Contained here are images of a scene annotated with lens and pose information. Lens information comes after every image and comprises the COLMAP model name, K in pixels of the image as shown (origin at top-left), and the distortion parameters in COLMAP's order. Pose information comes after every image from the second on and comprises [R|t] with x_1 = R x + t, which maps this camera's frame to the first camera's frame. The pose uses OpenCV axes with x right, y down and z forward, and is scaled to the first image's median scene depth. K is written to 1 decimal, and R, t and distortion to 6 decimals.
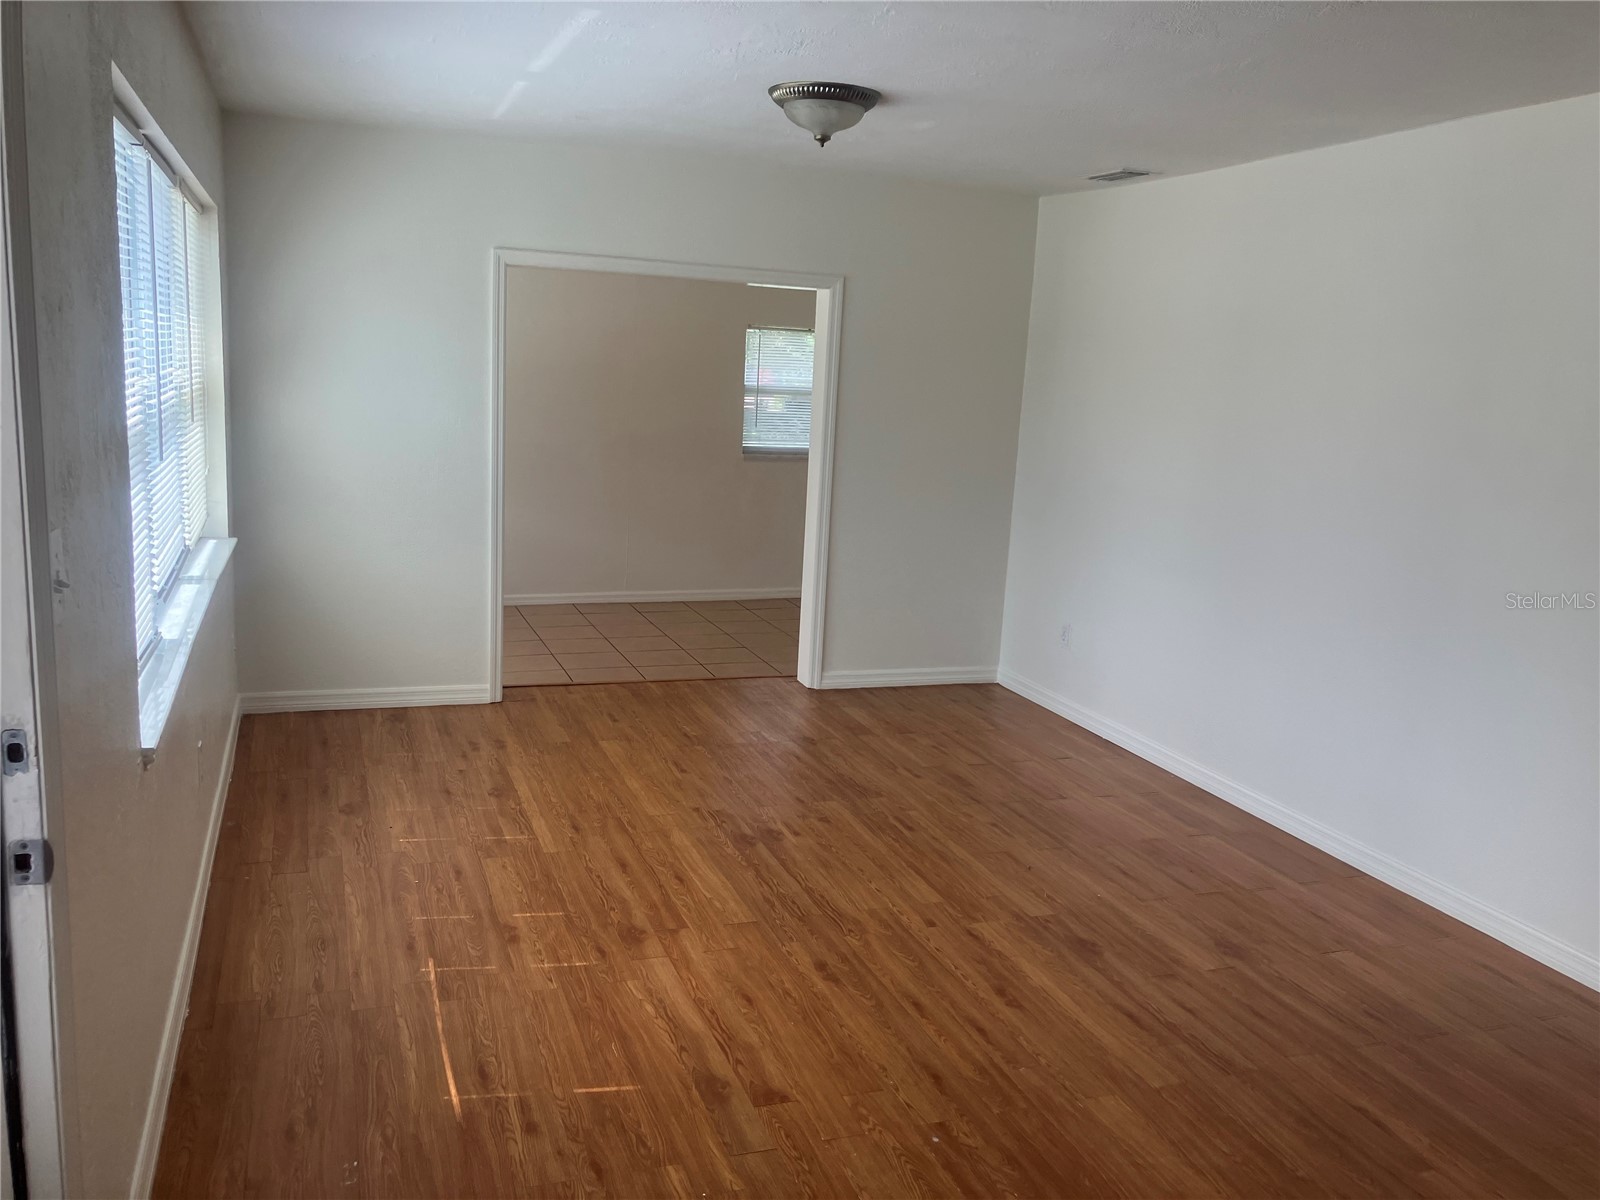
lens RADIAL K [[1325.5, 0, 804.6], [0, 1325.5, 600.6], [0, 0, 1]] dist [0.002958, -0.032313]
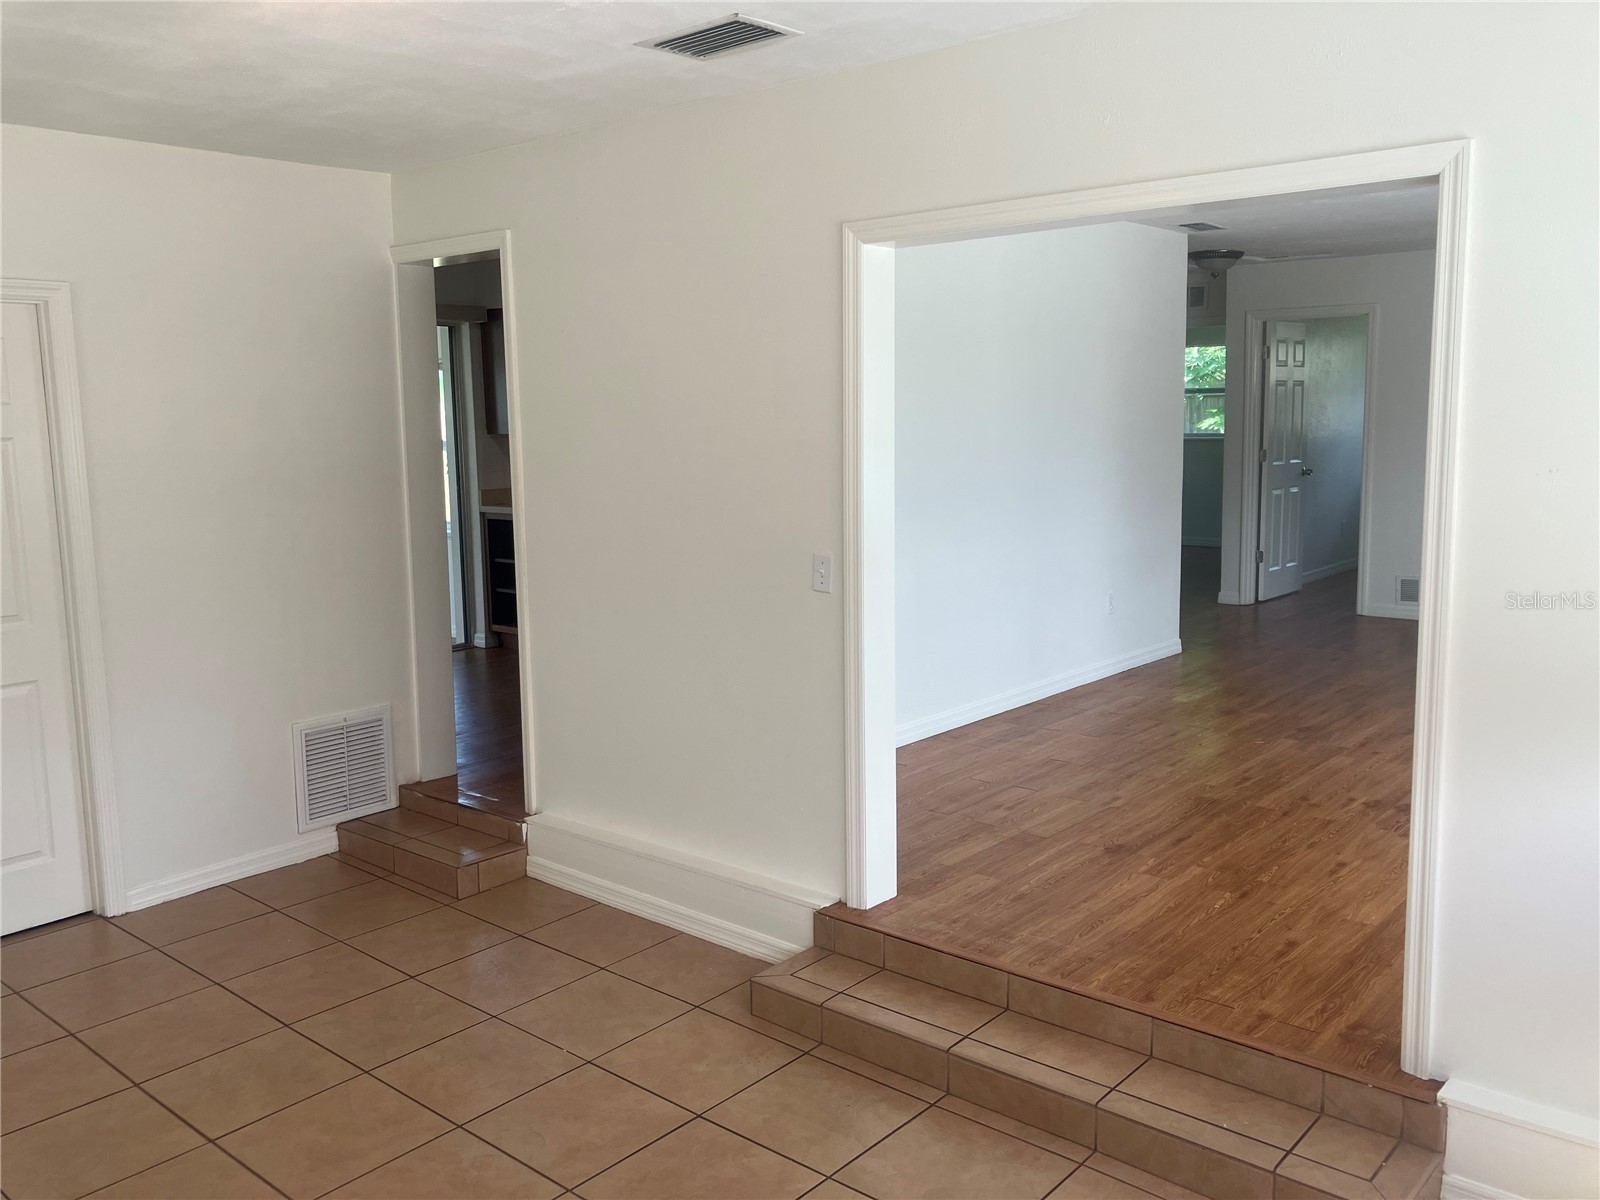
lens RADIAL K [[1325.5, 0, 803.9], [0, 1325.5, 594.5], [0, 0, 1]] dist [0.002958, -0.032313]
pose [[-0.492437, -0.168258, 0.853929, -0.583017], [0.146541, 0.951100, 0.271910, -0.292477], [-0.857923, 0.259034, -0.443700, 1.566405]]
